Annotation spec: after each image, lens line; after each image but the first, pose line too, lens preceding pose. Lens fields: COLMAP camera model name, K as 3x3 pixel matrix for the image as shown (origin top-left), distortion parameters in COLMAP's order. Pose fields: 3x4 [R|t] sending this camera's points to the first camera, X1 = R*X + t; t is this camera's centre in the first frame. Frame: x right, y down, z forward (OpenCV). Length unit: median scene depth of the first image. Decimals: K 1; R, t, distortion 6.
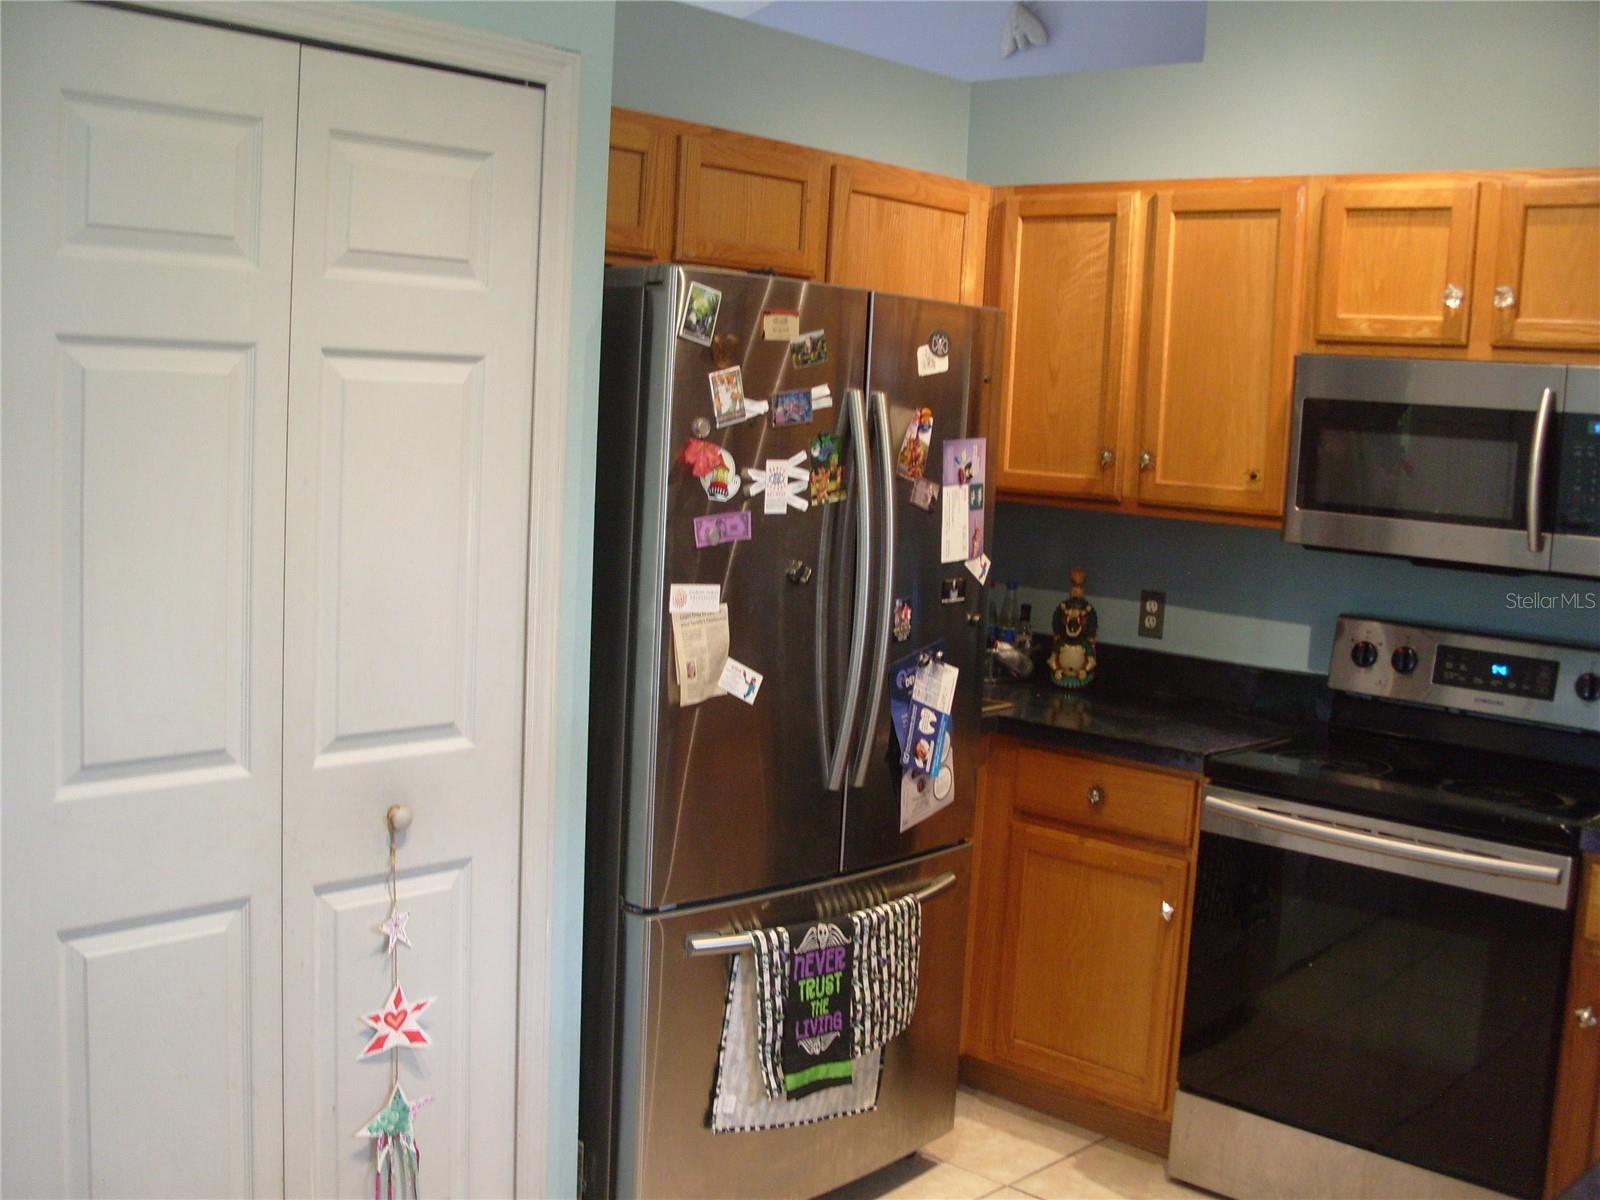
lens RADIAL K [[1793.2, 0, 790.8], [0, 1793.2, 626.2], [0, 0, 1]] dist [-0.154498, 0.000000]
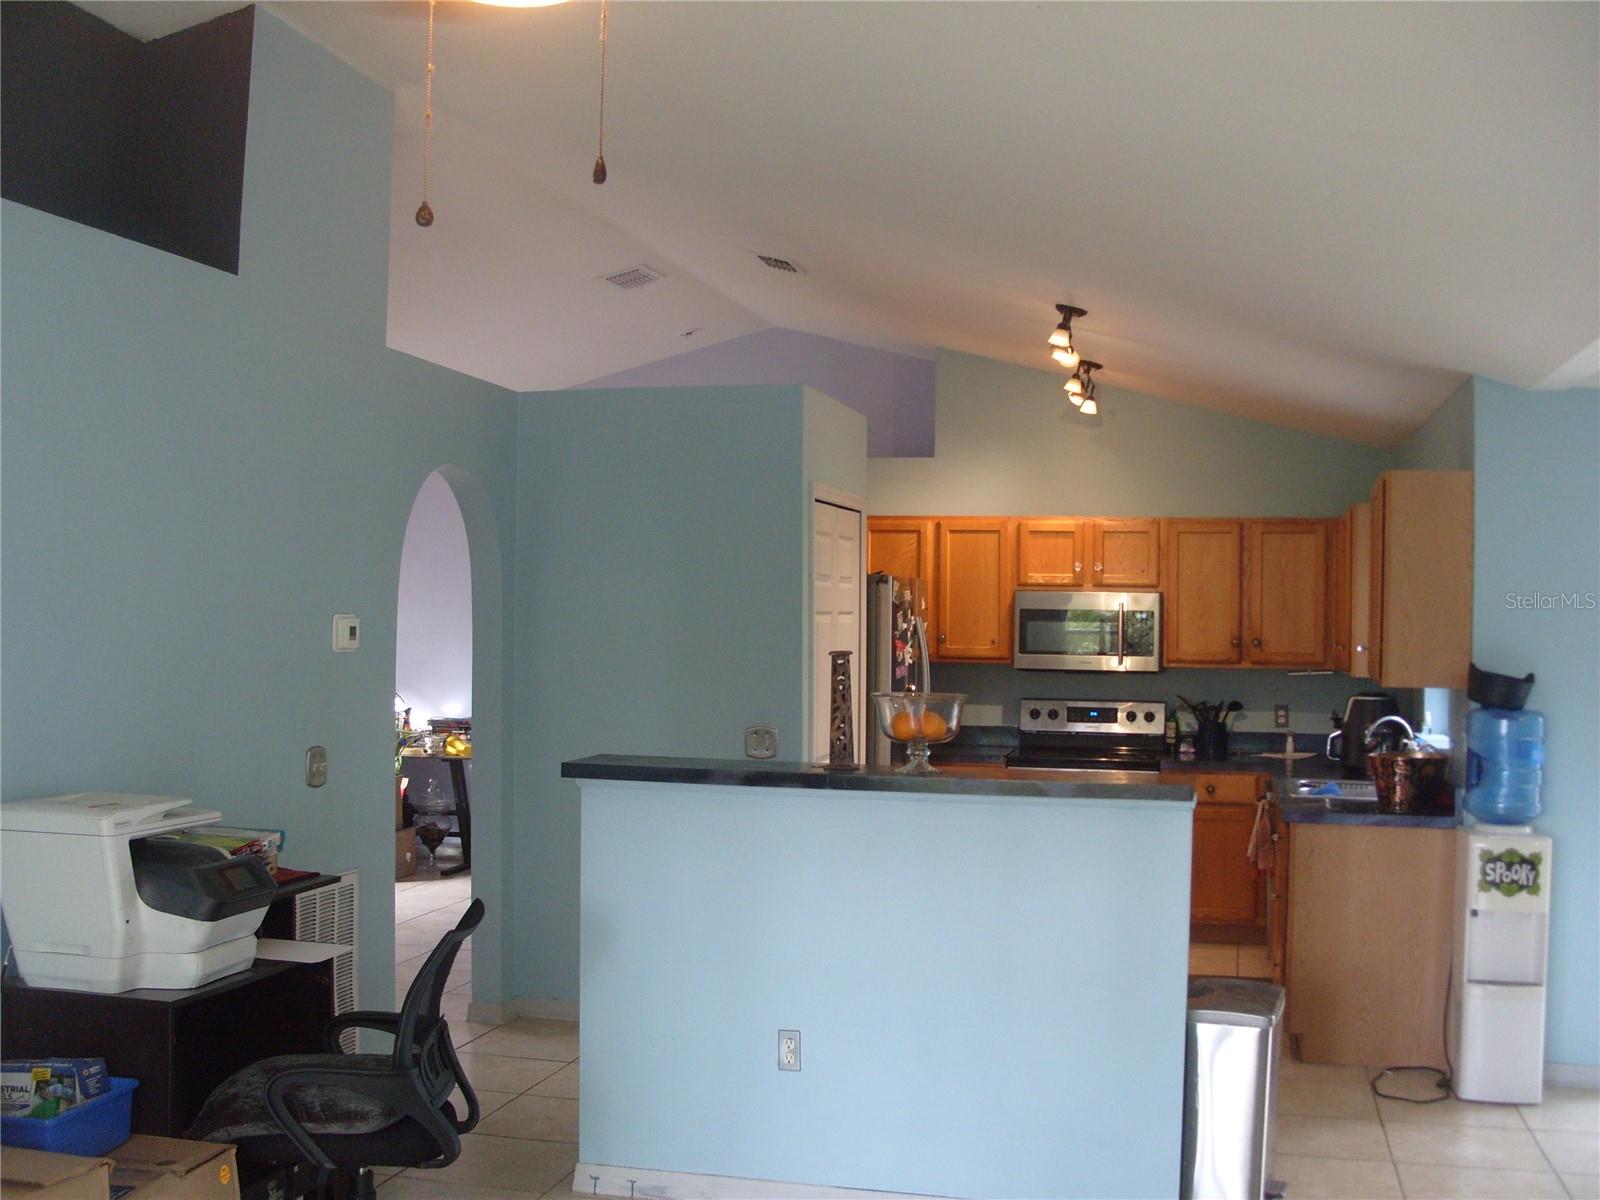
lens RADIAL K [[1793.2, 0, 784.0], [0, 1793.2, 611.8], [0, 0, 1]] dist [-0.154498, 0.000000]
pose [[0.880507, -0.040569, 0.472295, -1.267510], [0.090167, 0.992475, -0.082849, 0.055984], [-0.465379, 0.115535, 0.877538, -1.114766]]
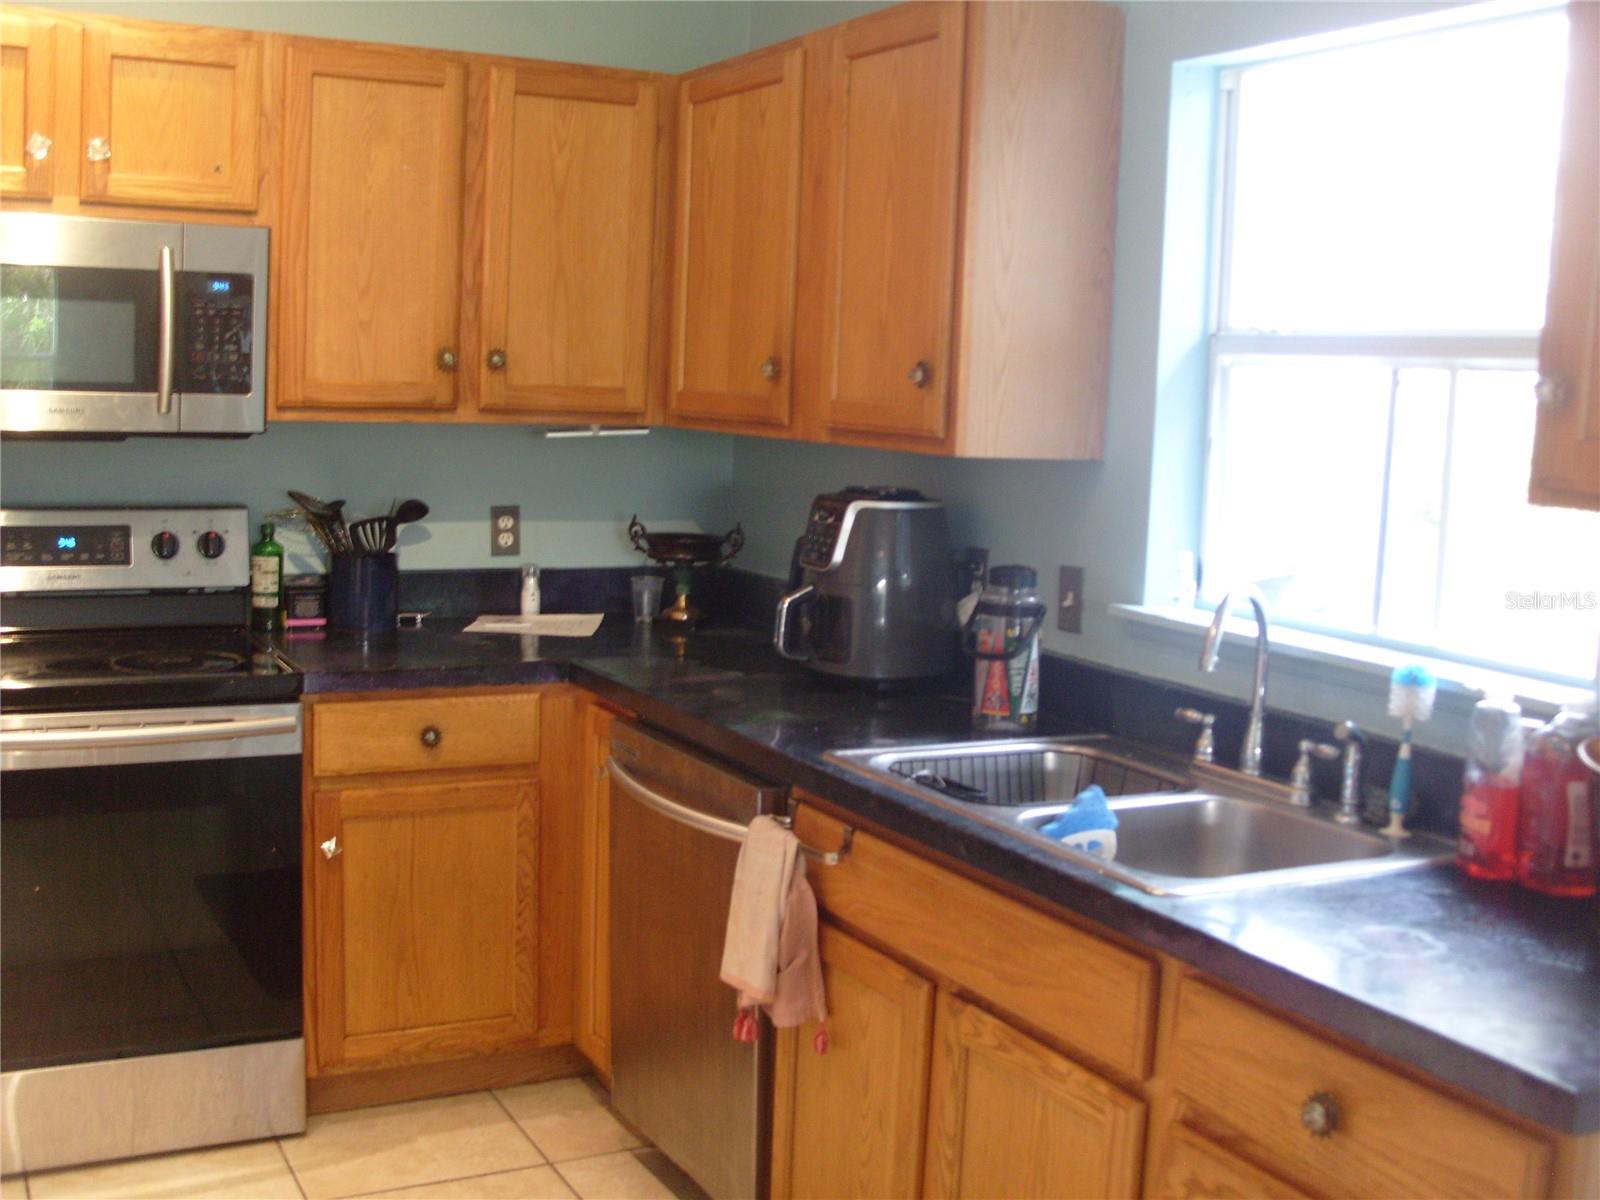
lens RADIAL K [[1793.2, 0, 792.4], [0, 1793.2, 600.5], [0, 0, 1]] dist [-0.154498, 0.000000]
pose [[0.339739, -0.158536, 0.927062, -0.381910], [0.095556, 0.986409, 0.133667, -0.036495], [-0.935653, 0.043174, 0.350271, 0.322469]]
